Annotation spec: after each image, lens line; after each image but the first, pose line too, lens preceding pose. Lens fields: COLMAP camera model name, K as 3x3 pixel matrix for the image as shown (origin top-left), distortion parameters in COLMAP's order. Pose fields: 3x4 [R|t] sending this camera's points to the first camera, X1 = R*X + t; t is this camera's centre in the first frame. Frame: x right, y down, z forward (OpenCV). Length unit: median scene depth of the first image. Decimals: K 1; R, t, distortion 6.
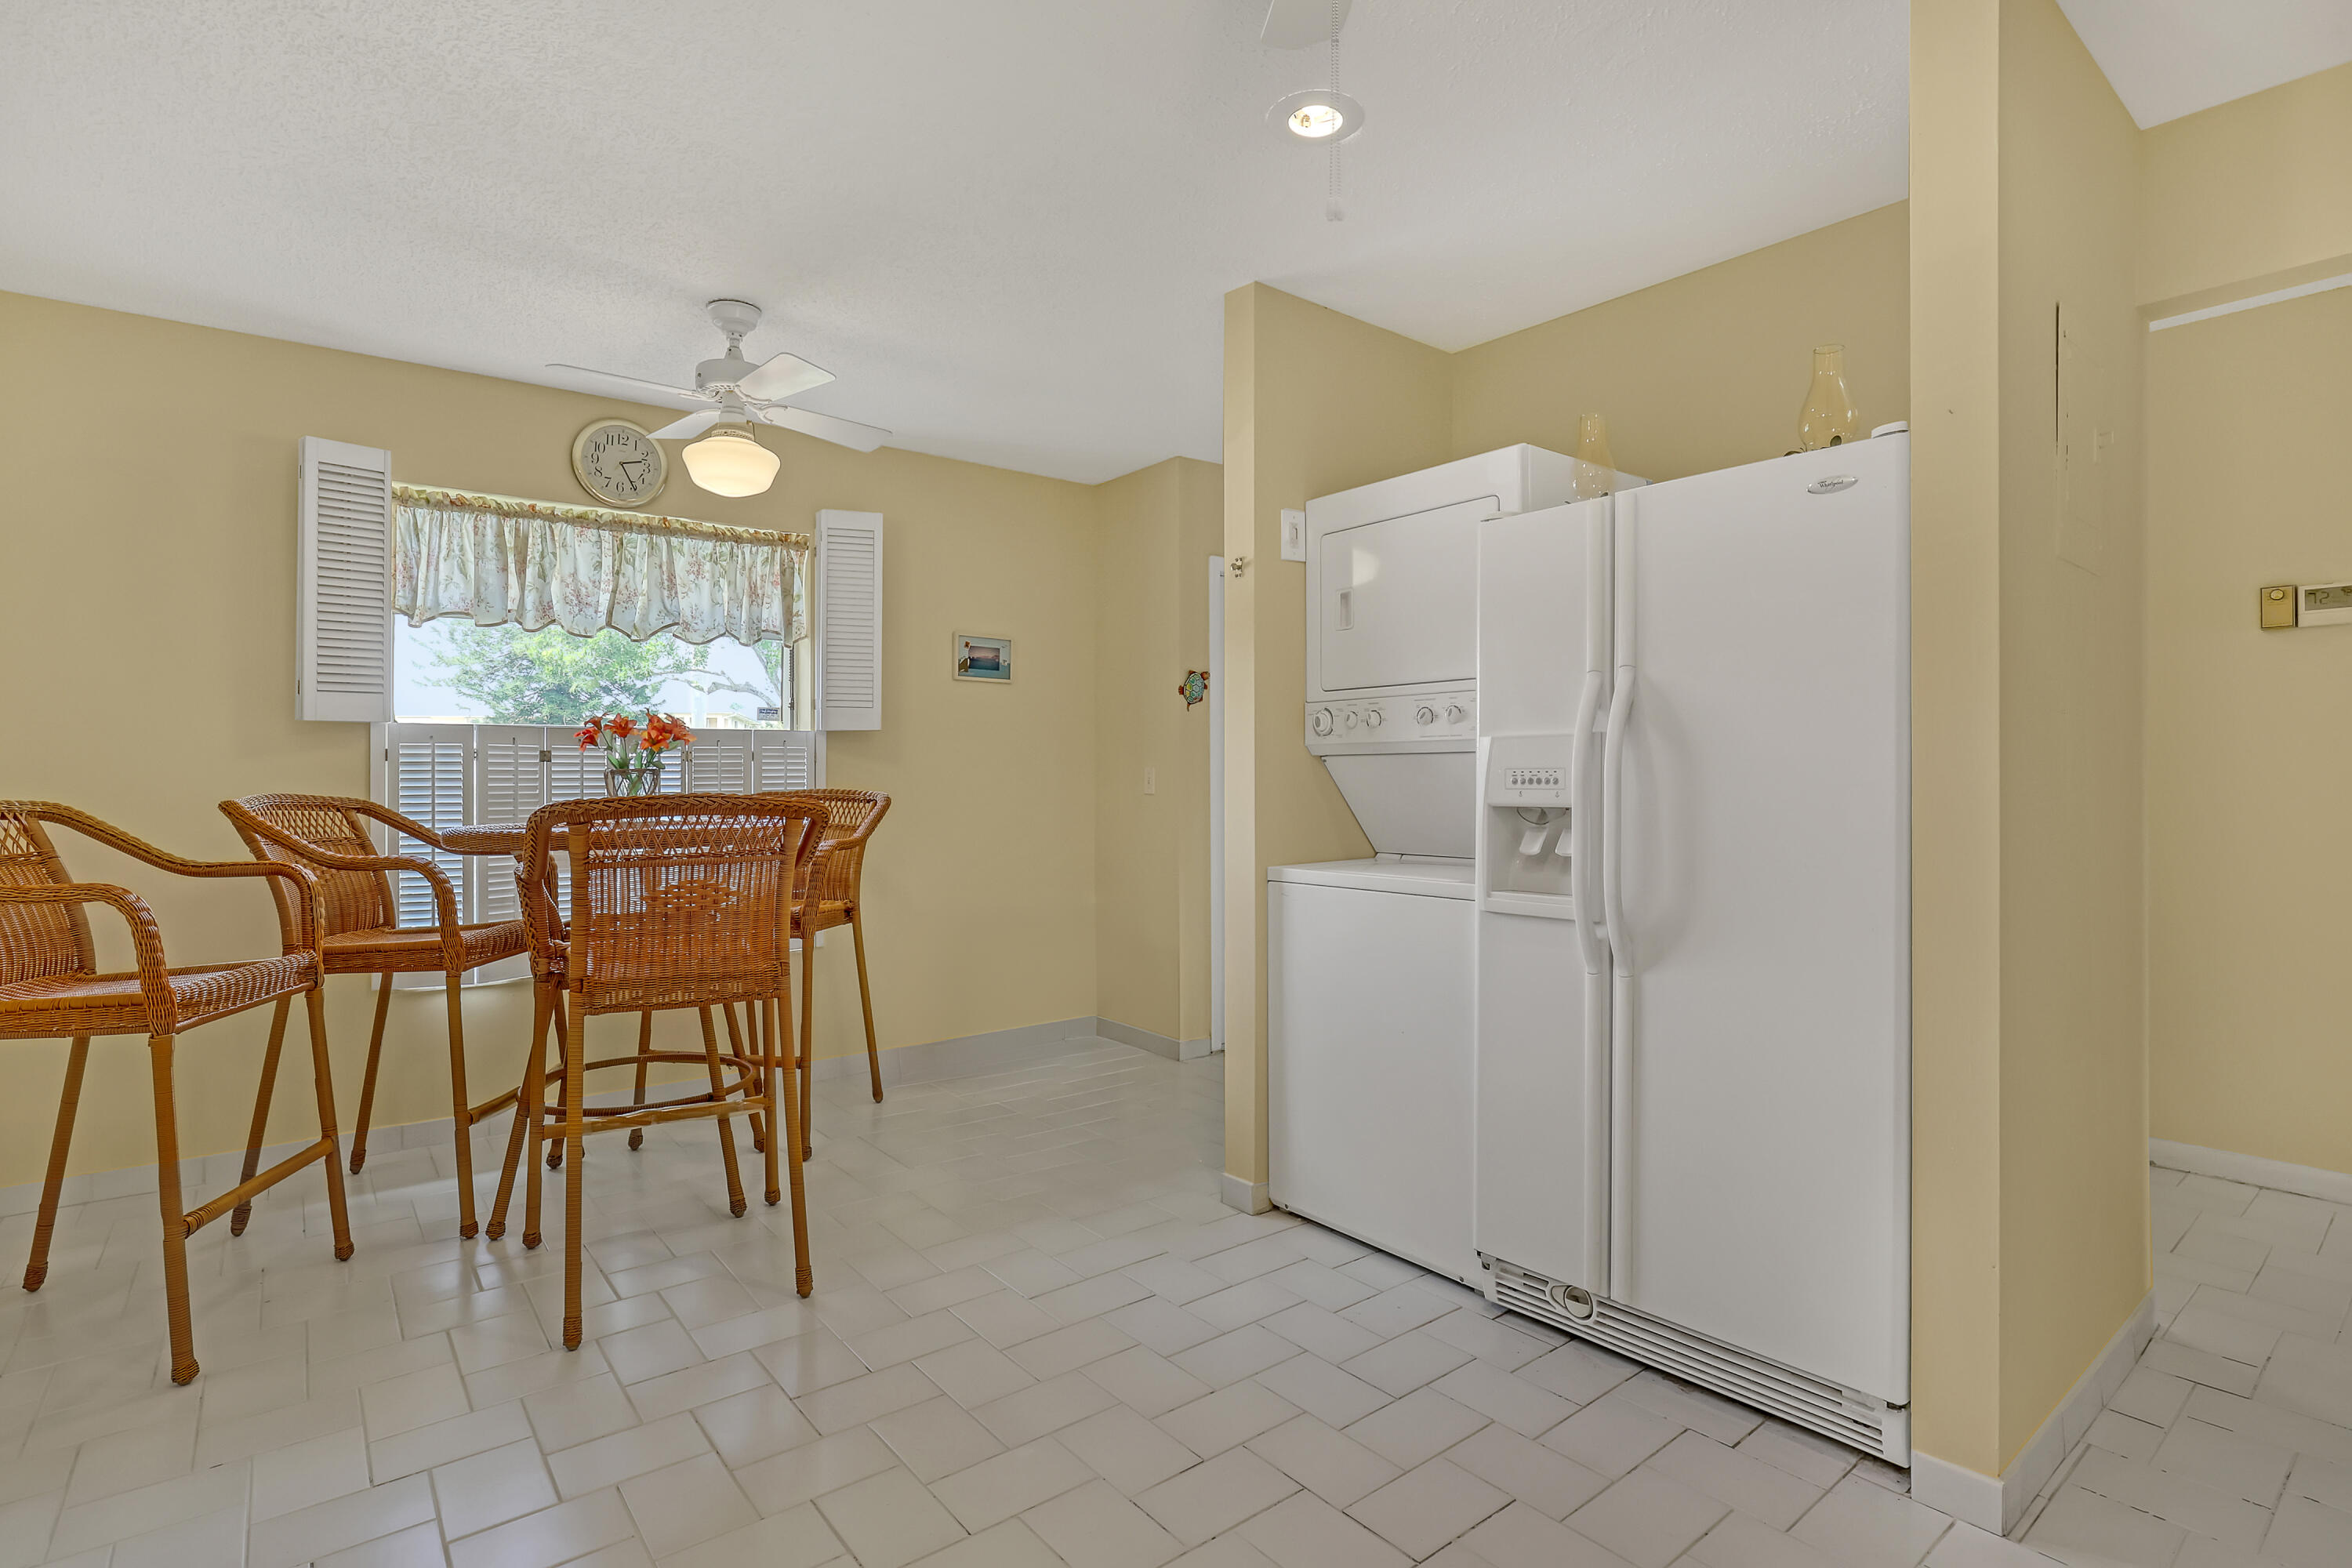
lens RADIAL K [[1140.0, 0, 1174.7], [0, 1140.0, 778.8], [0, 0, 1]] dist [-0.034820, 0.003831]
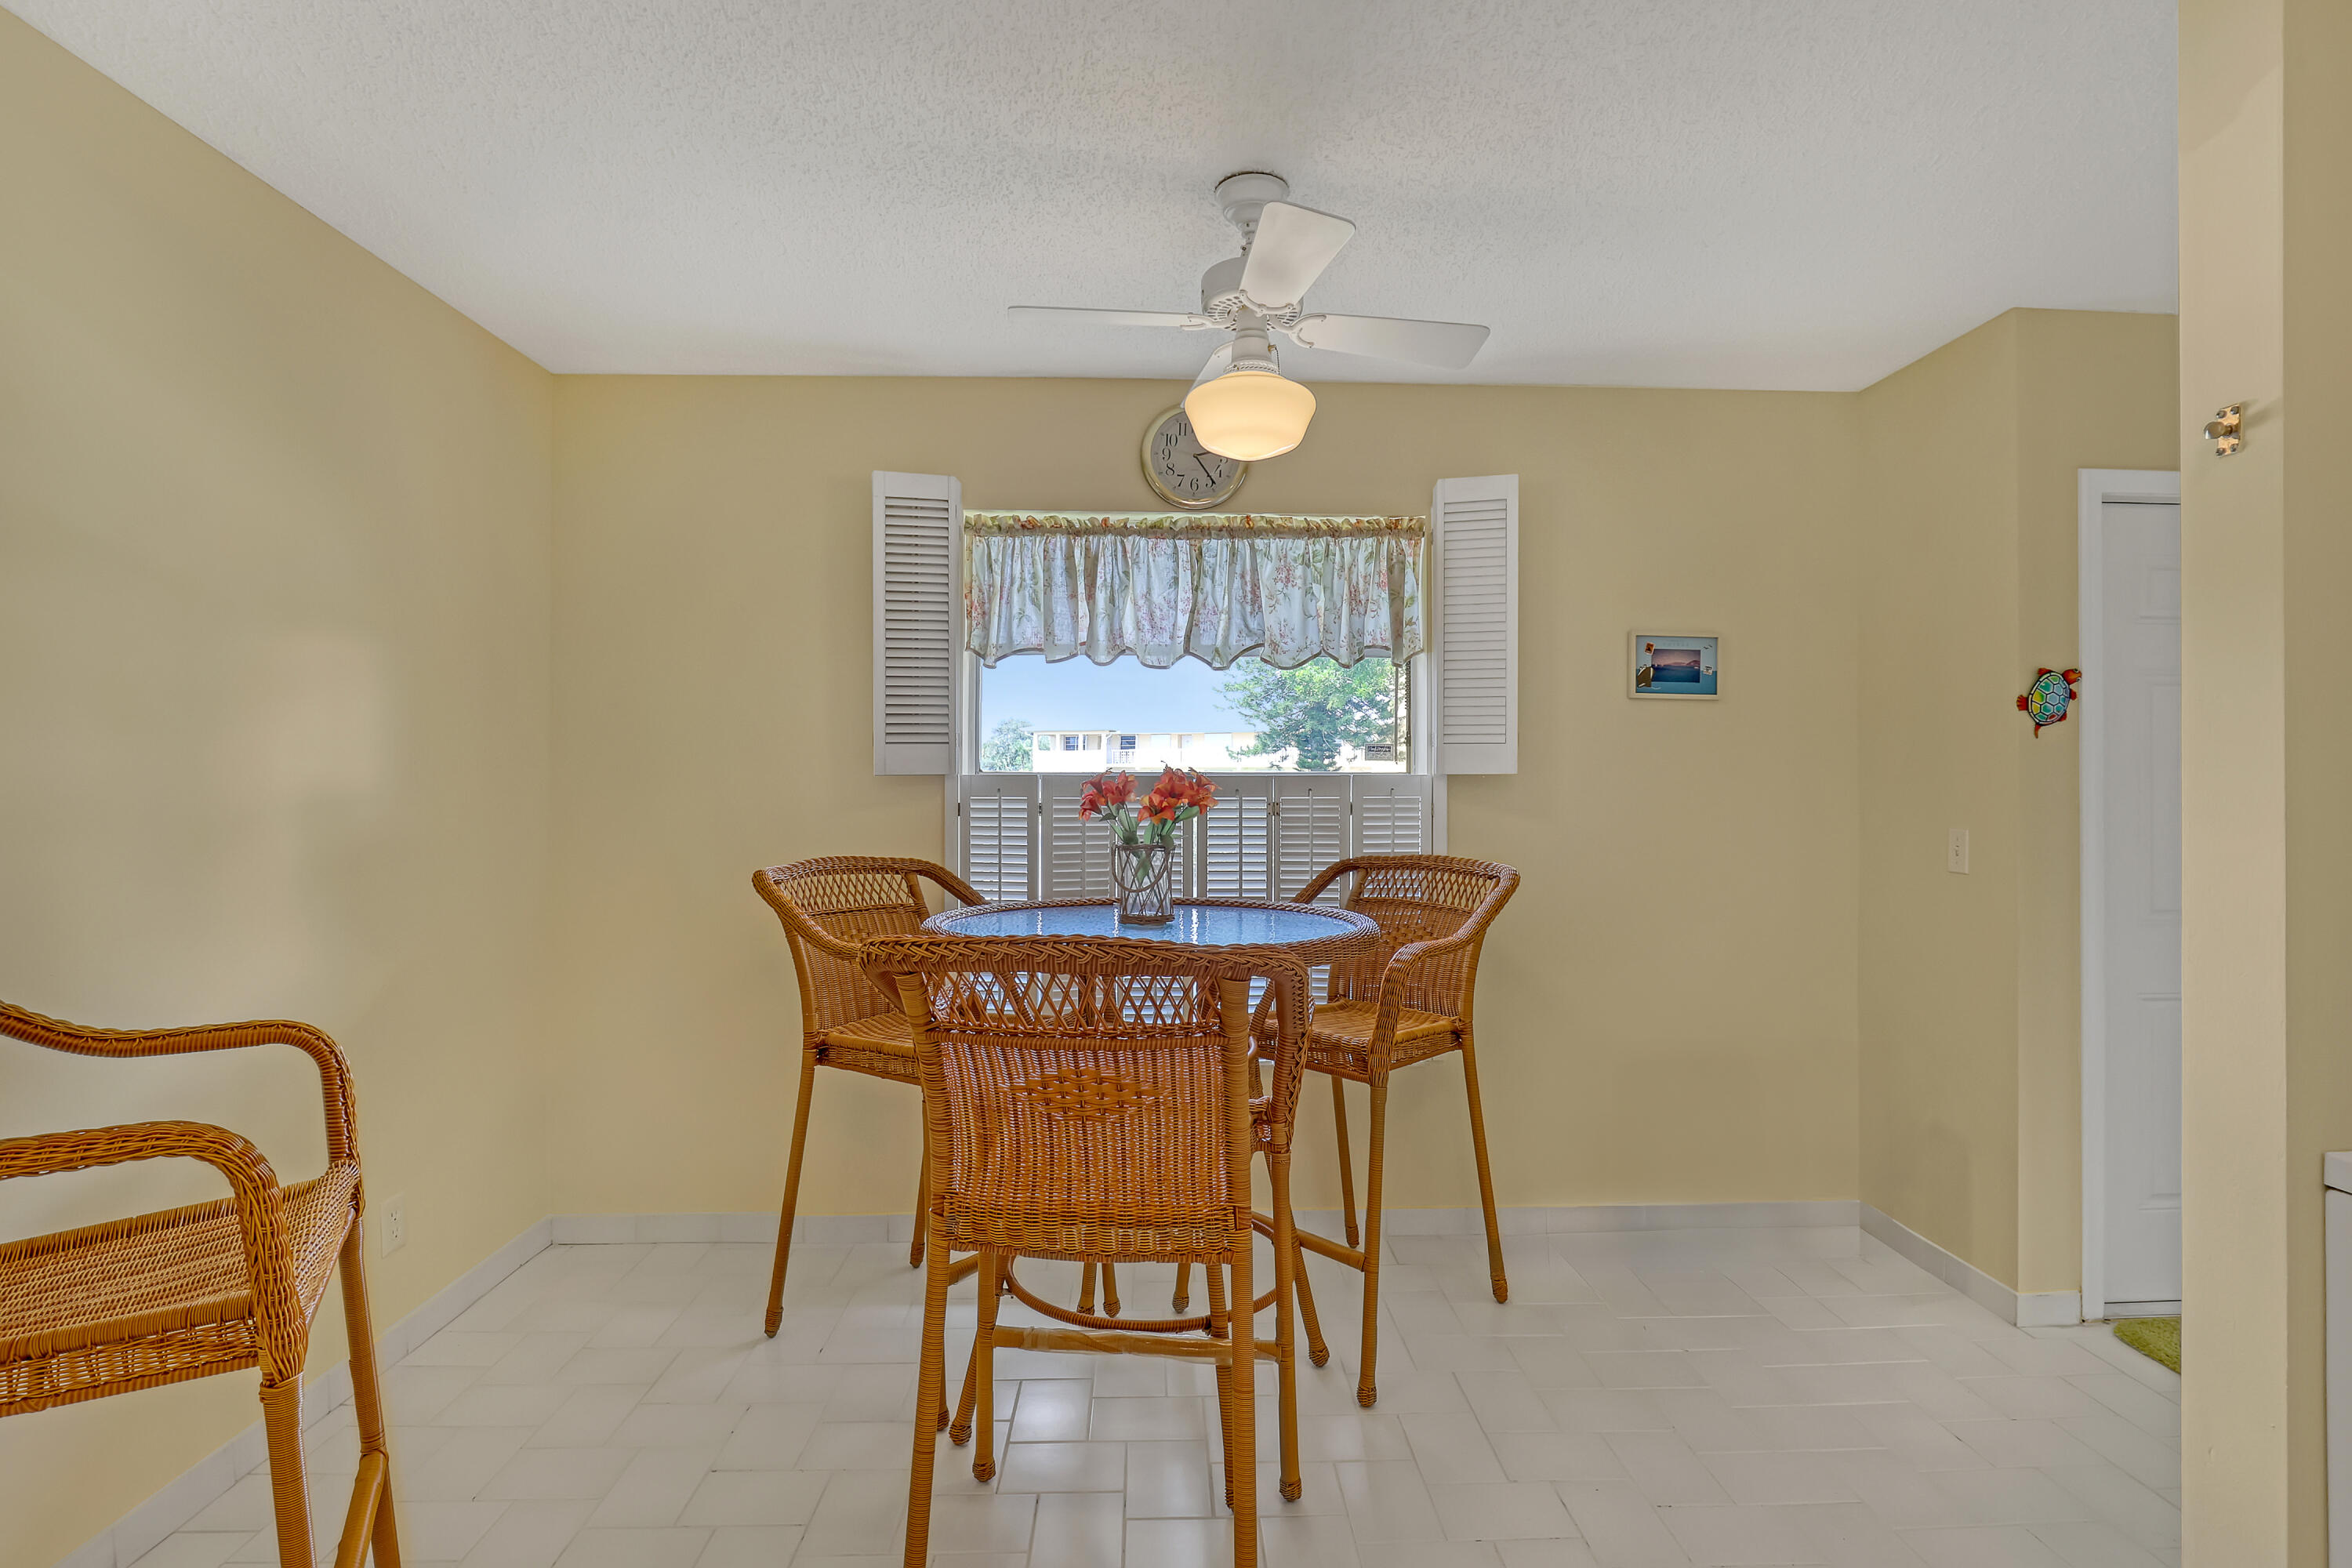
lens RADIAL K [[1140.0, 0, 1176.4], [0, 1140.0, 788.1], [0, 0, 1]] dist [-0.034820, 0.003831]
pose [[0.814681, 0.003979, -0.579895, -0.018071], [-0.004484, 0.999990, 0.000562, -0.037616], [0.579892, 0.002143, 0.814691, 0.324232]]
